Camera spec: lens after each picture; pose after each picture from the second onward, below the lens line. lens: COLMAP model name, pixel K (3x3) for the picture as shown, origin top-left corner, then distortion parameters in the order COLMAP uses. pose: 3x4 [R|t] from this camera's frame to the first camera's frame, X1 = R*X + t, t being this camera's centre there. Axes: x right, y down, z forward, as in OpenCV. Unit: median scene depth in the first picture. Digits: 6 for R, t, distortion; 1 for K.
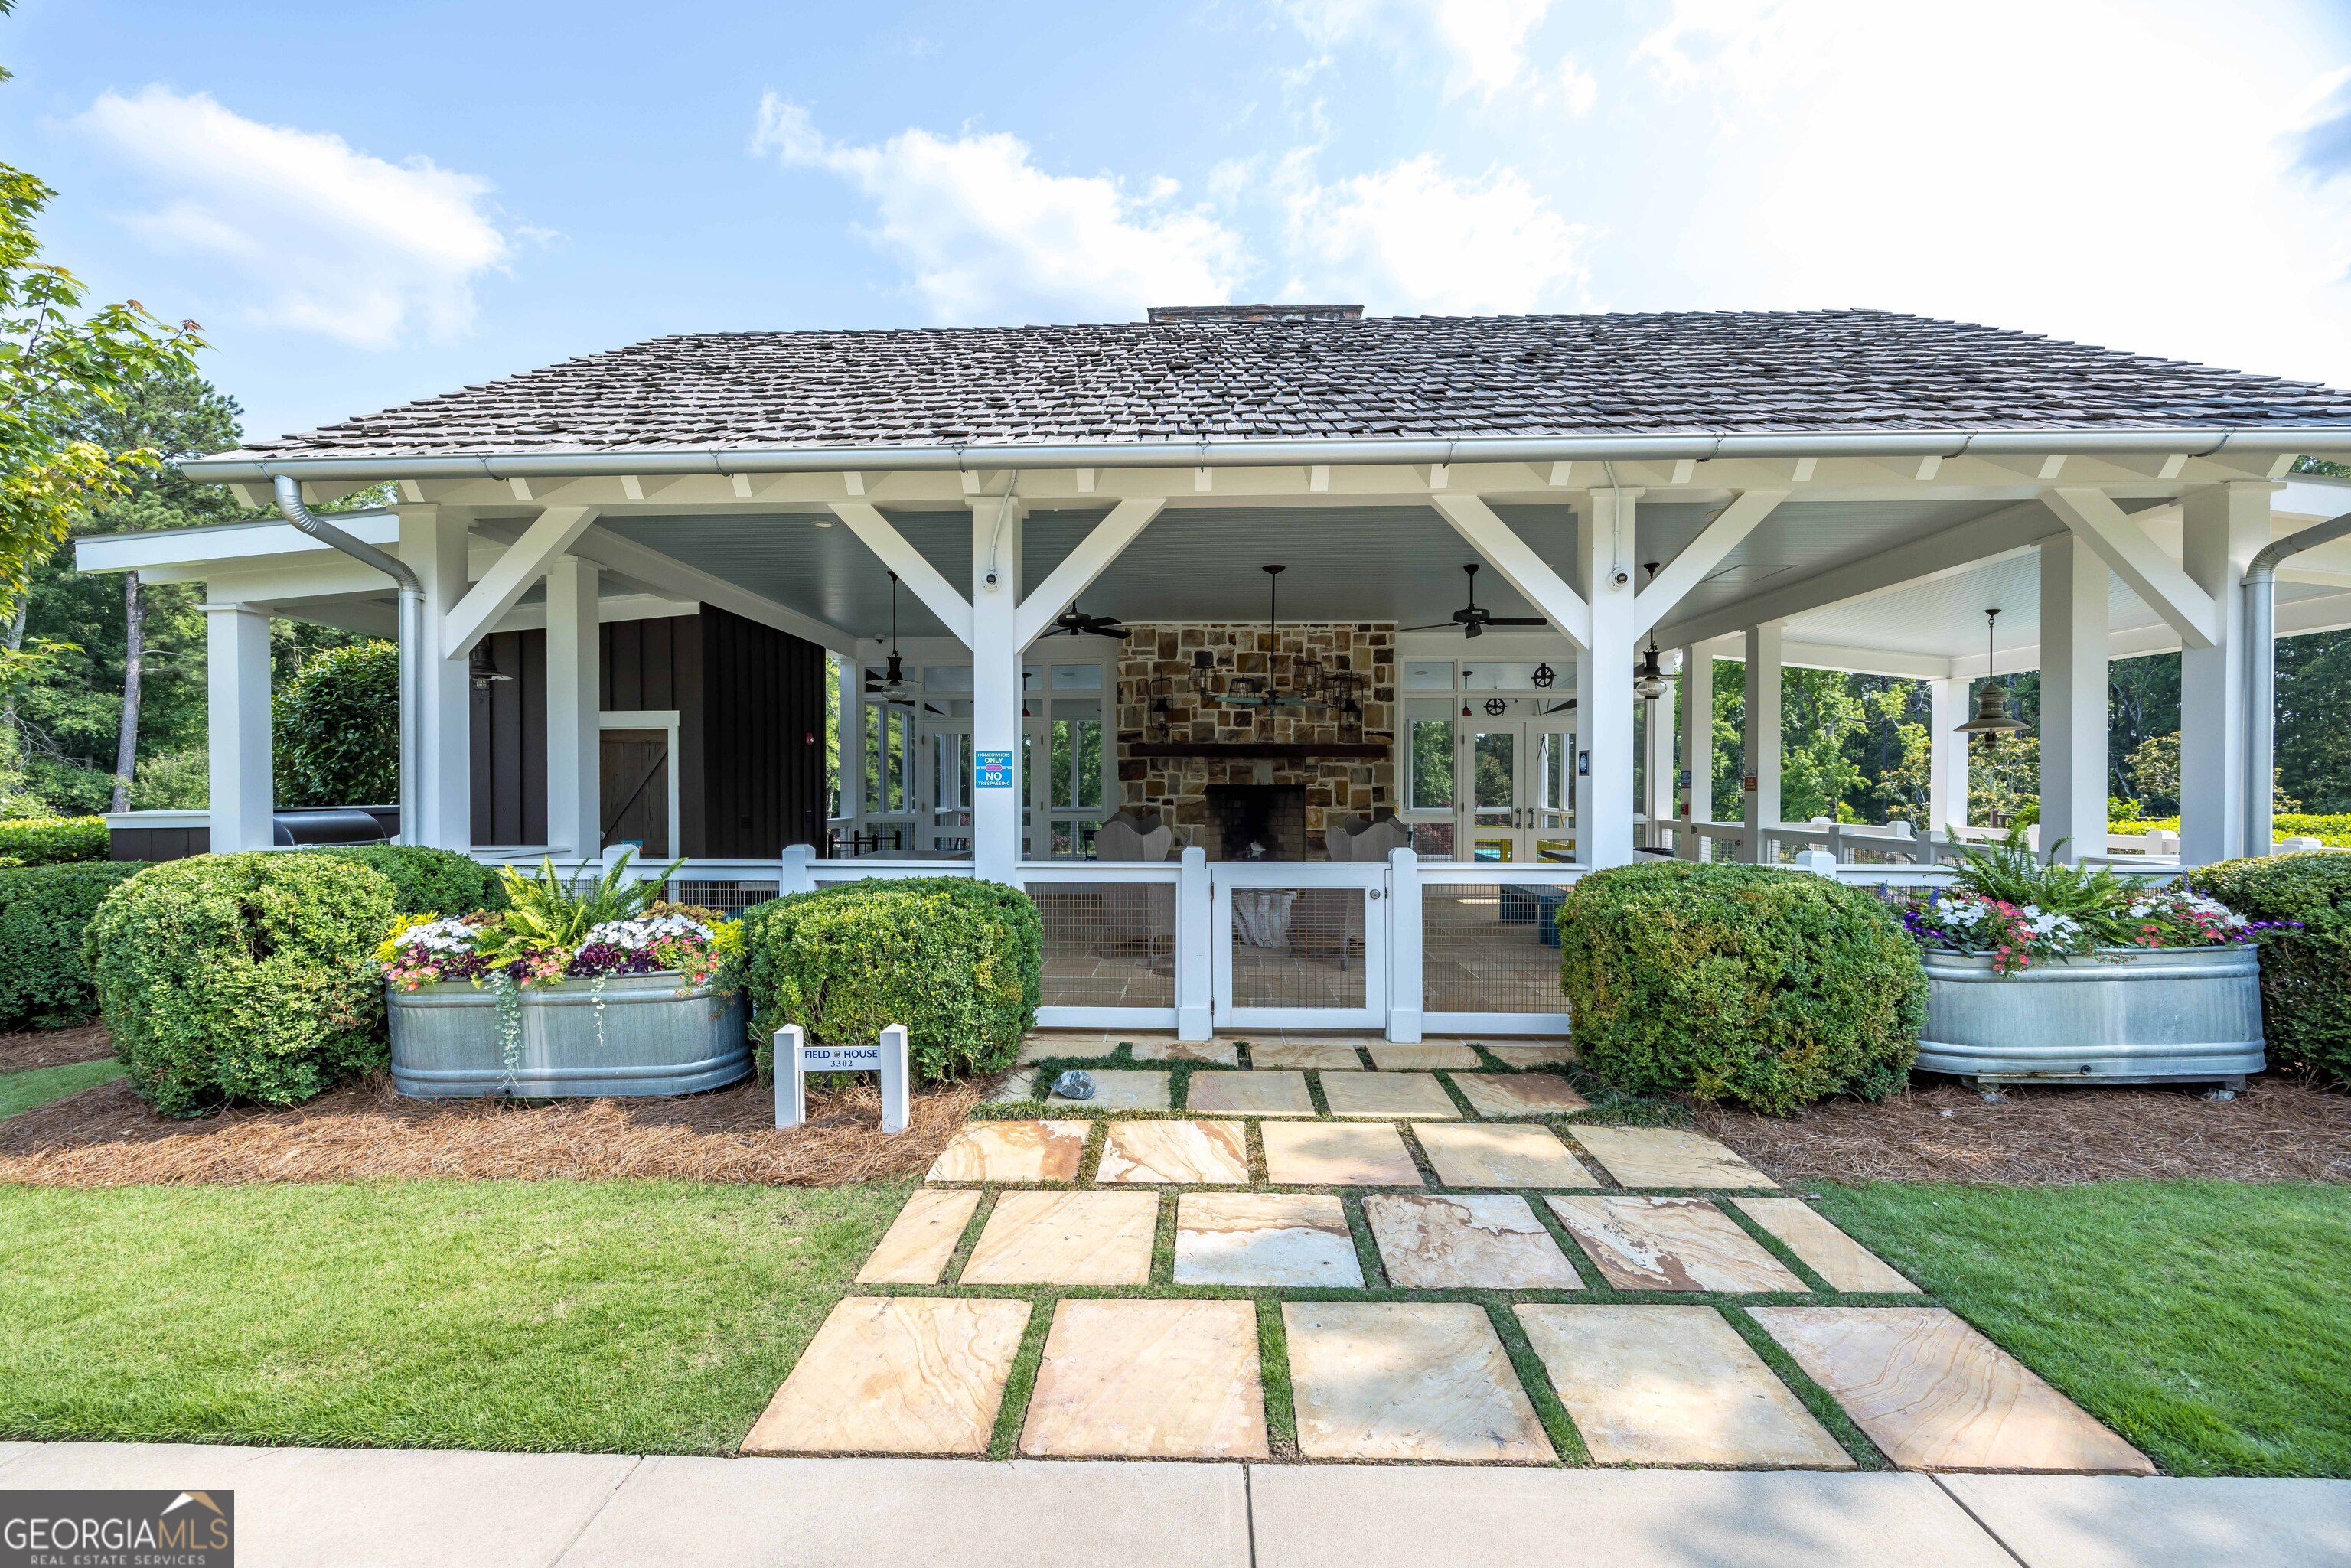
lens RADIAL K [[896.3, 0, 1175.5], [0, 896.3, 784.0], [0, 0, 1]] dist [-0.001200, 0.000434]
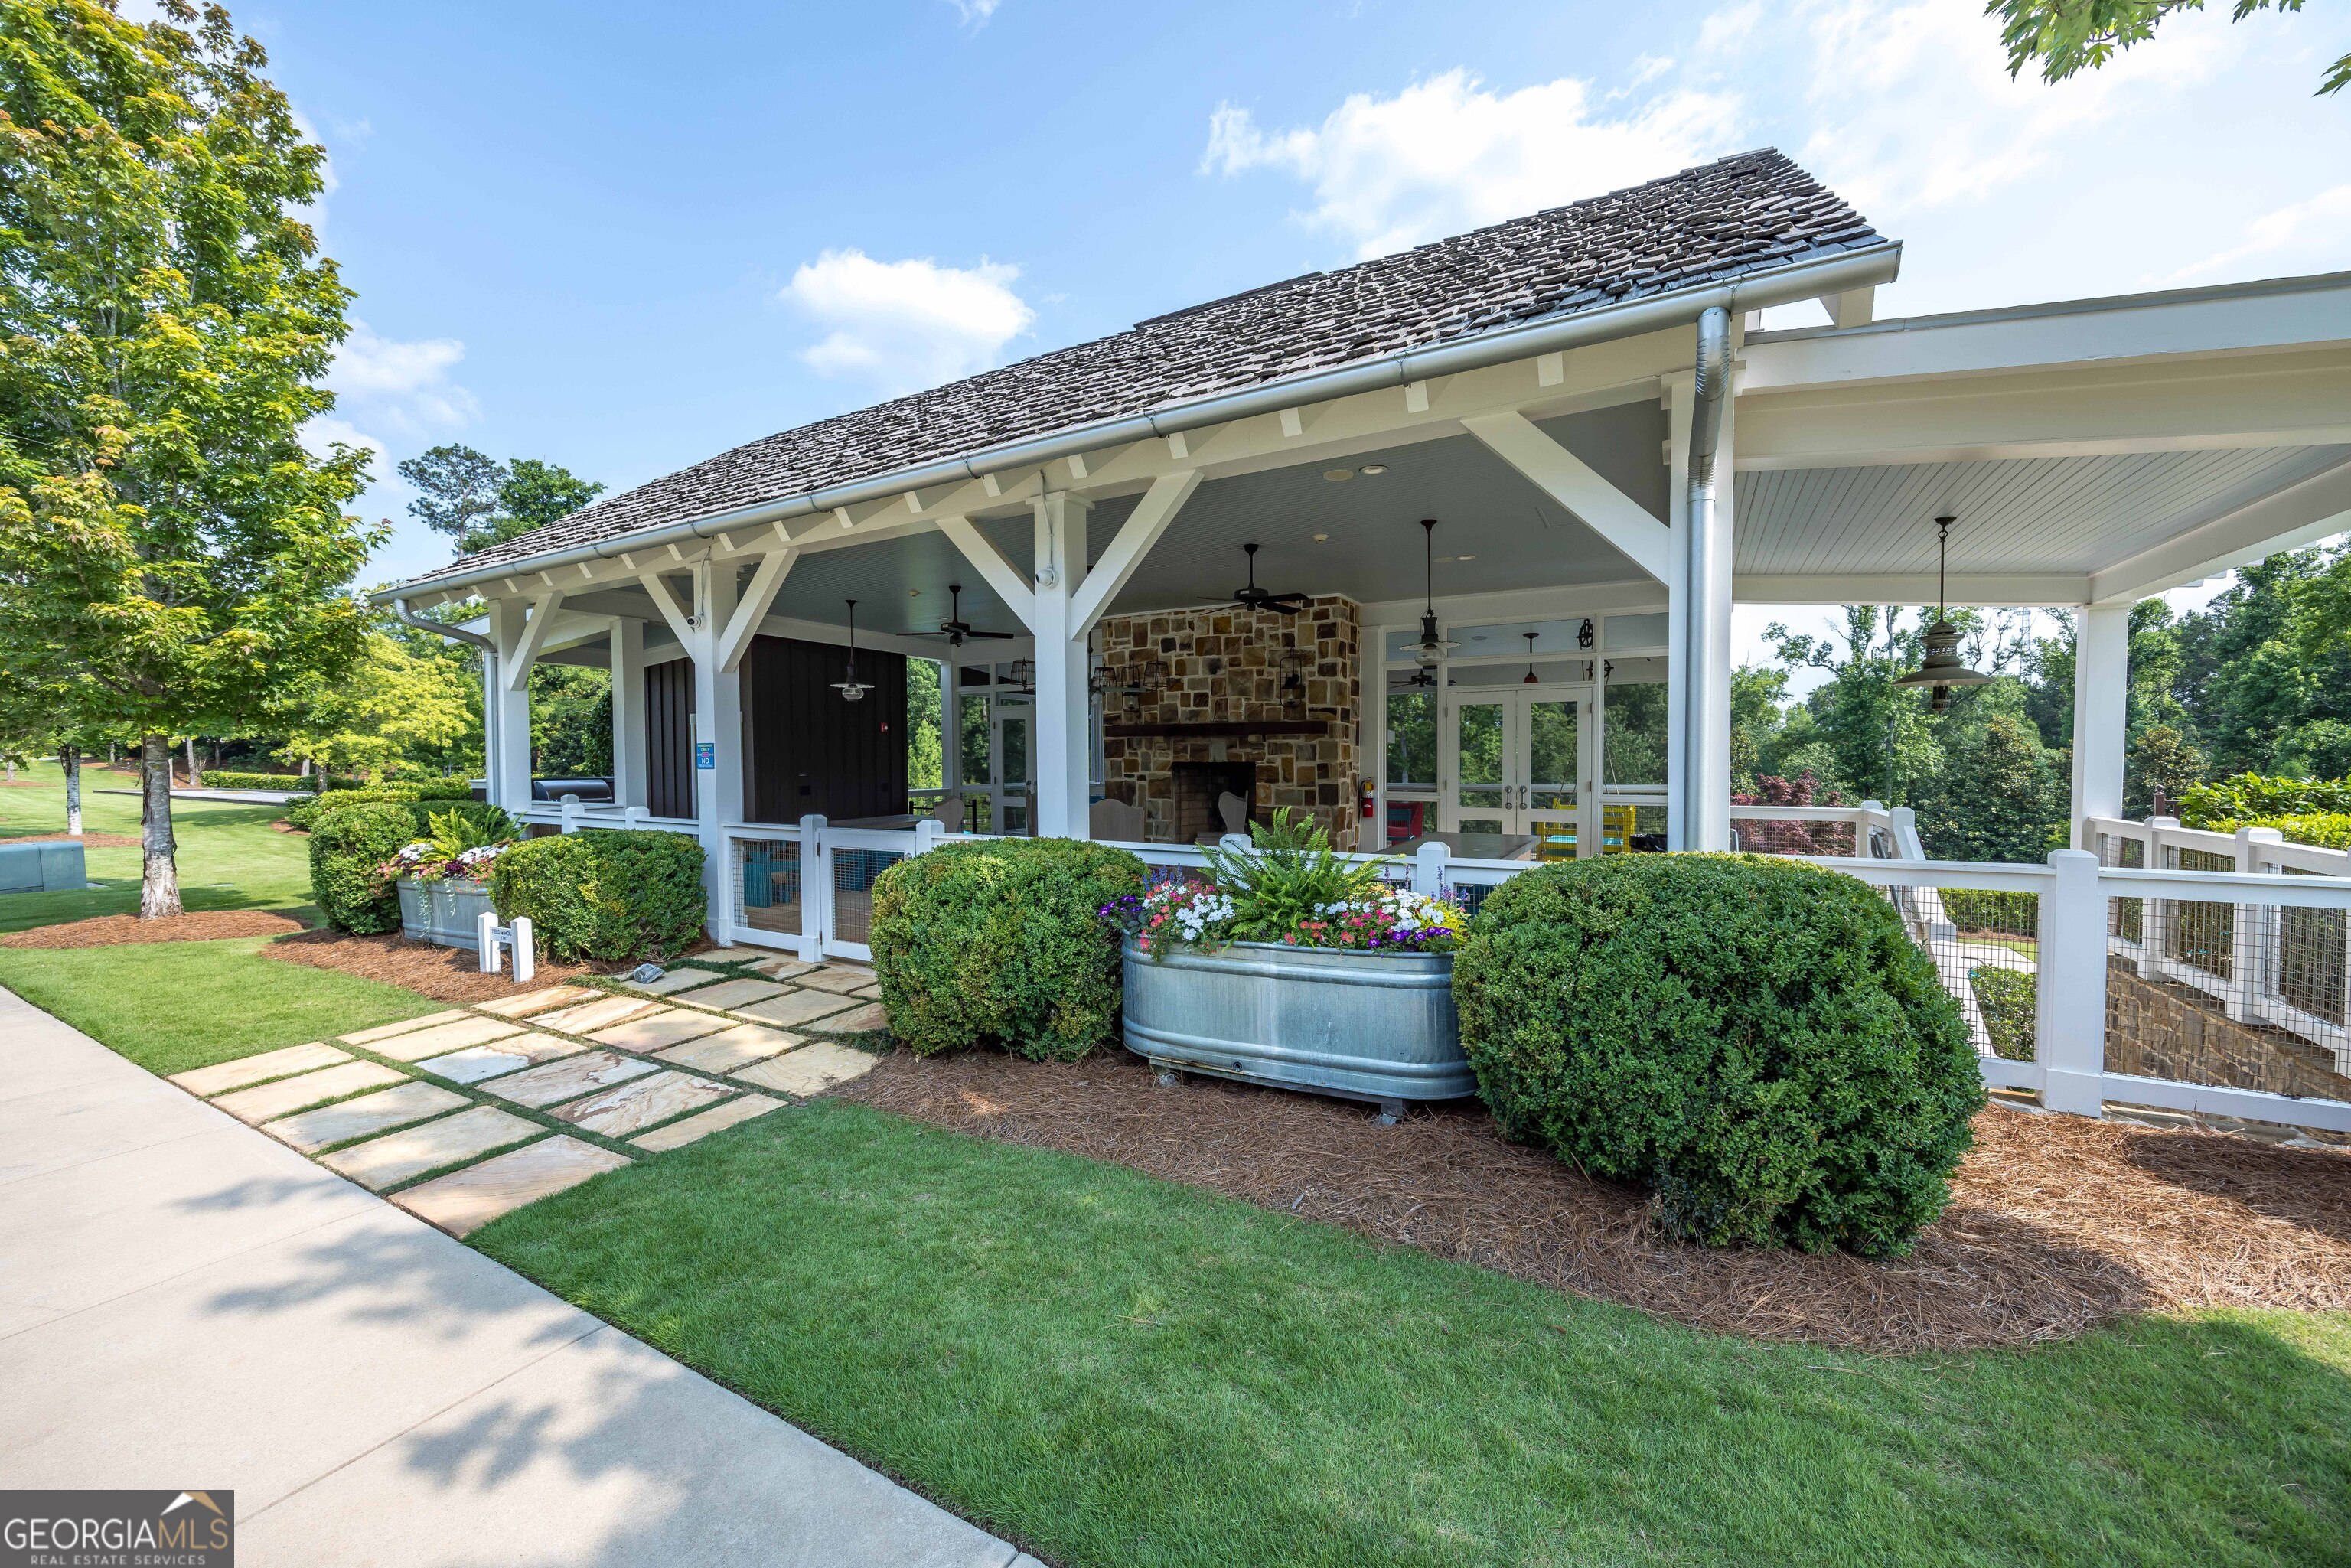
lens RADIAL K [[896.3, 0, 1175.5], [0, 896.3, 784.0], [0, 0, 1]] dist [-0.001200, 0.000434]
pose [[0.882130, 0.008183, -0.470935, 1.116821], [0.005974, 0.999574, 0.028559, -0.007551], [0.470968, -0.028006, 0.881705, 0.107073]]
